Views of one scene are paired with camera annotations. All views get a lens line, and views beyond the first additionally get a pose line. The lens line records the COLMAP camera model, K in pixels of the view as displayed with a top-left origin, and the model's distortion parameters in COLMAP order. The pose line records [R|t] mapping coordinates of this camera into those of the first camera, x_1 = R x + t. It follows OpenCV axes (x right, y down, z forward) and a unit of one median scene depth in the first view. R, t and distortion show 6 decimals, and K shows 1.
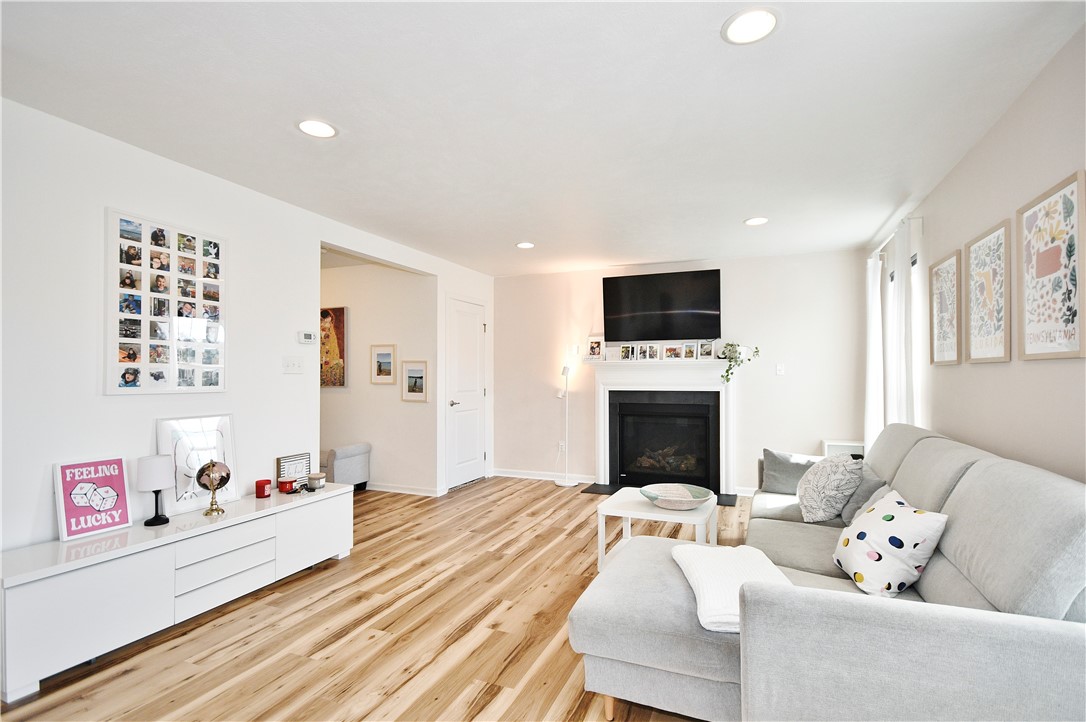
lens RADIAL K [[516.2, 0, 553.1], [0, 516.2, 370.9], [0, 0, 1]] dist [0.005806, -0.000367]
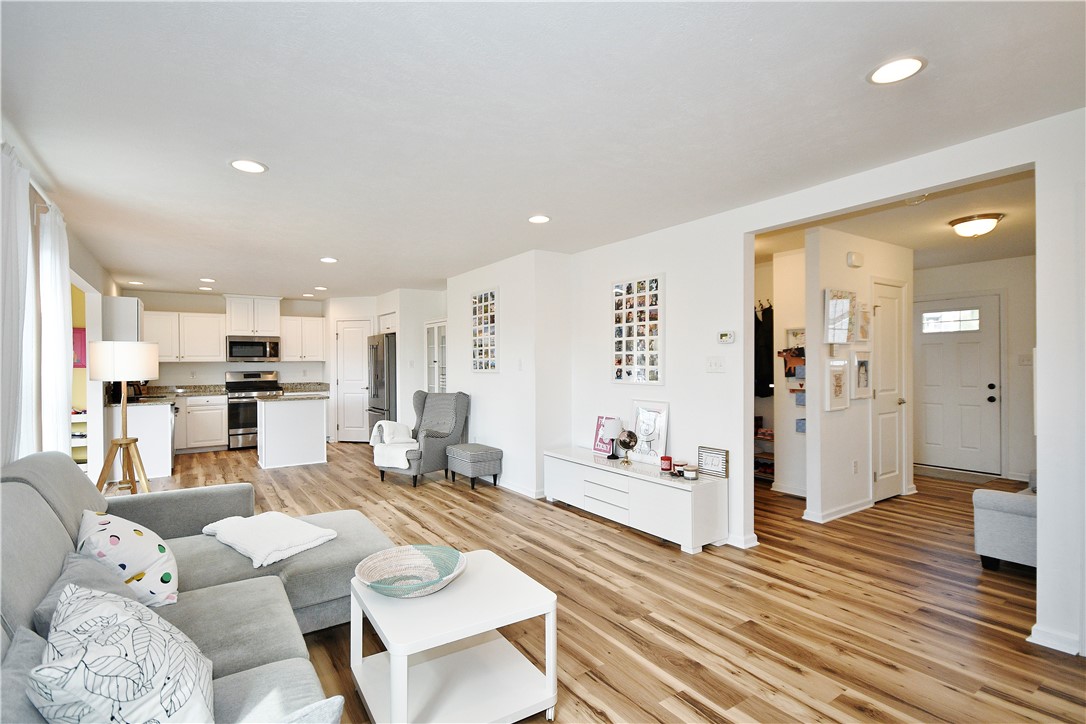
lens RADIAL K [[516.2, 0, 535.1], [0, 516.2, 366.3], [0, 0, 1]] dist [0.005806, -0.000367]
pose [[-0.565319, 0.006726, -0.824845, 0.576984], [0.012284, 0.999925, -0.000265, -0.011520], [0.824781, -0.010282, -0.565359, 1.263827]]
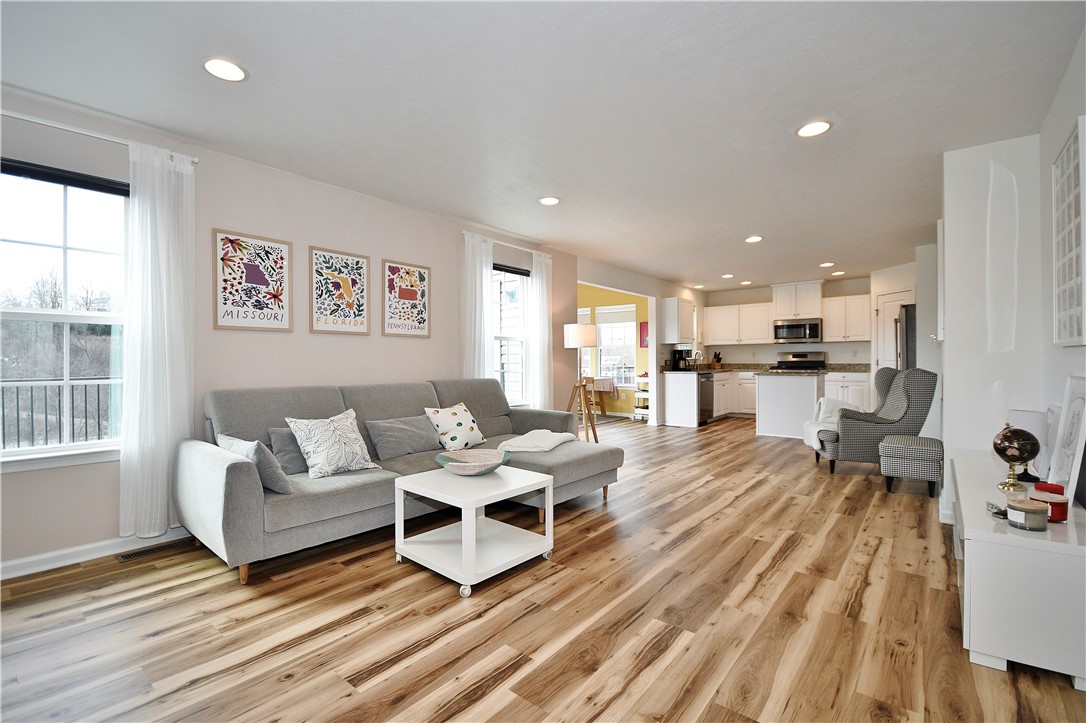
lens RADIAL K [[476.6, 0, 536.5], [0, 476.6, 360.7], [0, 0, 1]] dist [-0.000662, -0.006228]
pose [[-0.950290, 0.006592, 0.311298, -0.124837], [0.003758, 0.999946, -0.009703, 0.056251], [-0.311345, -0.008051, -0.950263, 1.517221]]
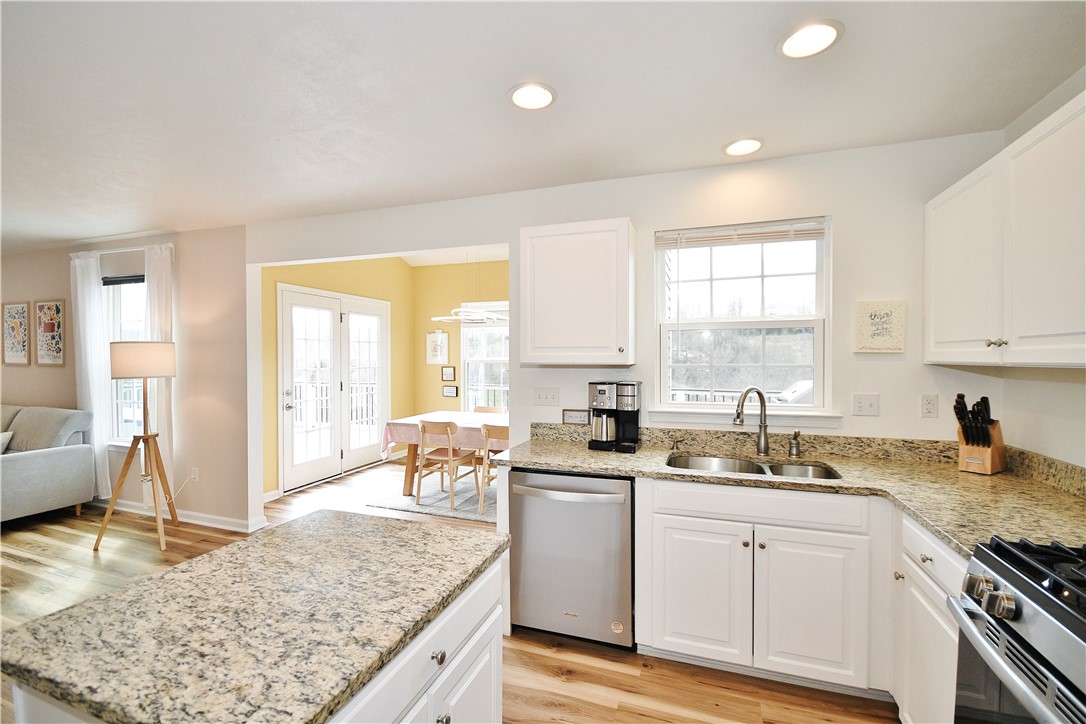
lens RADIAL K [[476.6, 0, 537.3], [0, 476.6, 366.5], [0, 0, 1]] dist [-0.000662, -0.006228]
pose [[-0.044318, -0.018728, 0.998842, -0.785055], [-0.012840, 0.999752, 0.018176, -0.049916], [-0.998935, -0.012020, -0.044547, -0.686890]]
